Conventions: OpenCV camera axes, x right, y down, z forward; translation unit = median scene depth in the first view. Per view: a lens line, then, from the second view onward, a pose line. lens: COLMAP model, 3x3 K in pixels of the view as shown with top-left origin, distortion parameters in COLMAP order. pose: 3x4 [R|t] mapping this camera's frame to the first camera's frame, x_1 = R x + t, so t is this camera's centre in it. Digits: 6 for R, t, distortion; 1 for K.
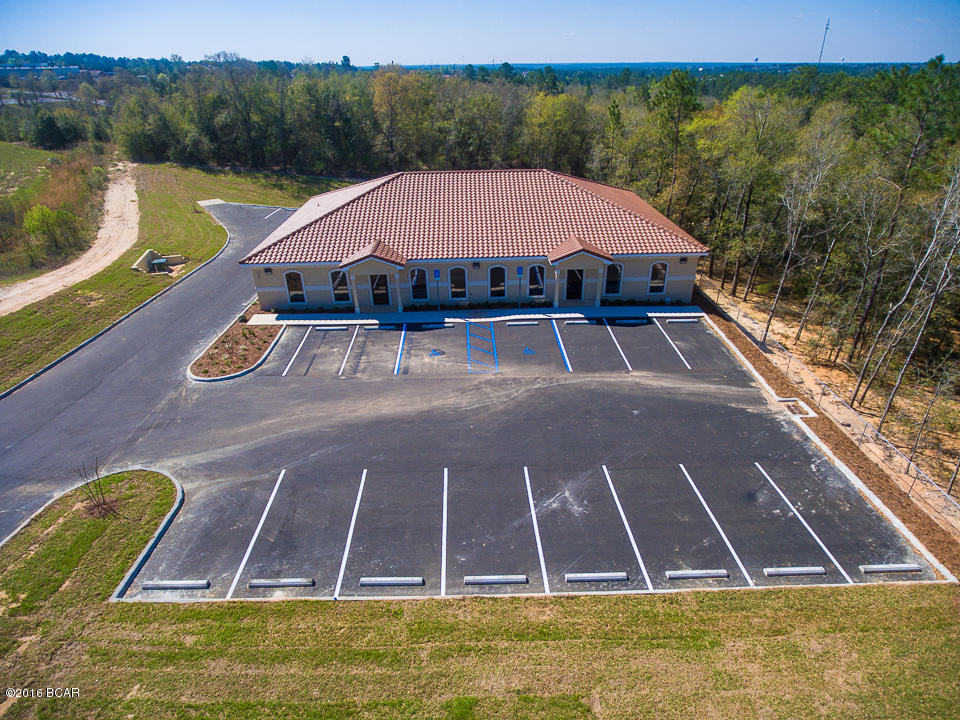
lens RADIAL K [[564.2, 0, 492.8], [0, 564.2, 372.0], [0, 0, 1]] dist [-0.020880, 0.002243]
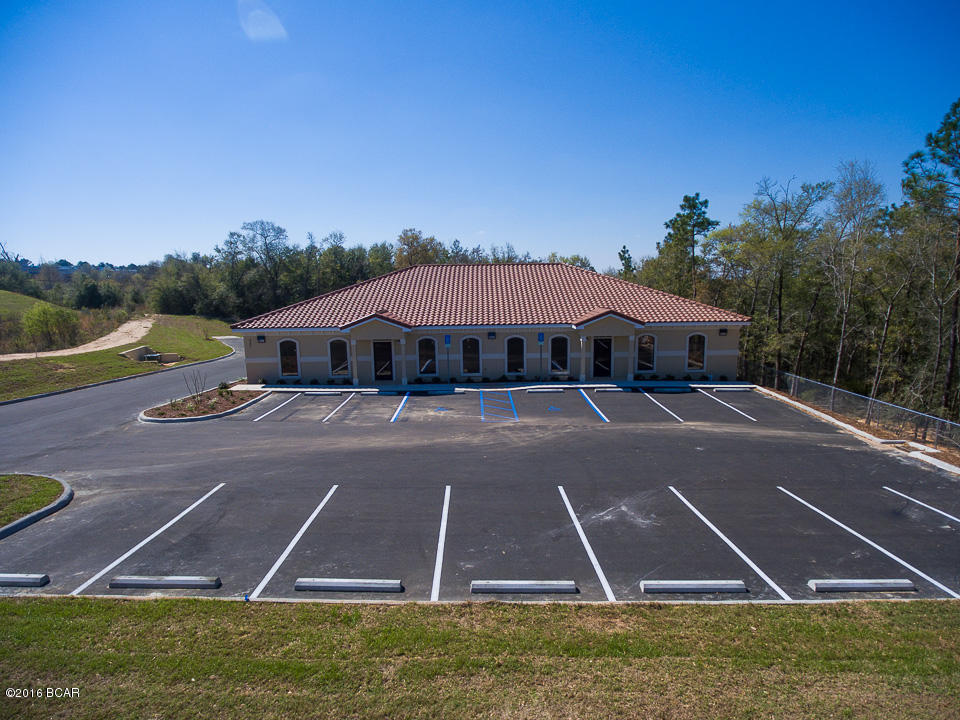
lens RADIAL K [[564.2, 0, 492.6], [0, 564.2, 372.2], [0, 0, 1]] dist [-0.020880, 0.002243]
pose [[0.999727, 0.002370, -0.023231, -0.007642], [-0.010093, 0.940976, -0.338323, 0.186079], [0.021058, 0.338465, 0.940743, 0.190178]]
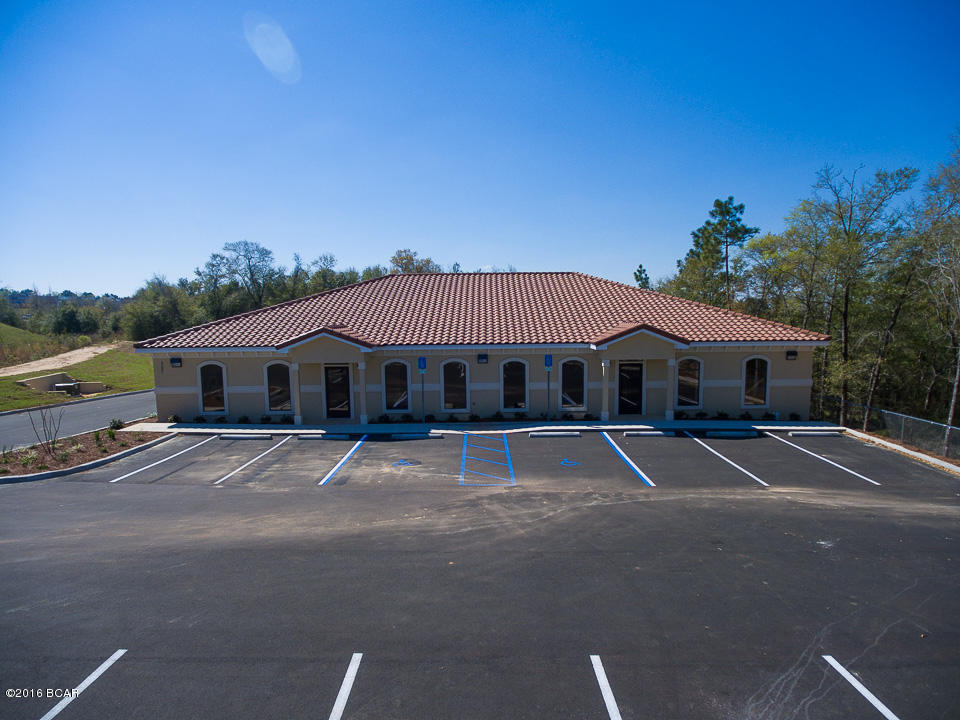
lens RADIAL K [[564.2, 0, 492.5], [0, 564.2, 372.4], [0, 0, 1]] dist [-0.020880, 0.002243]
pose [[0.999472, 0.004395, -0.032191, 0.004587], [-0.016673, 0.919770, -0.392103, 0.098456], [0.027885, 0.392433, 0.919358, 0.423450]]
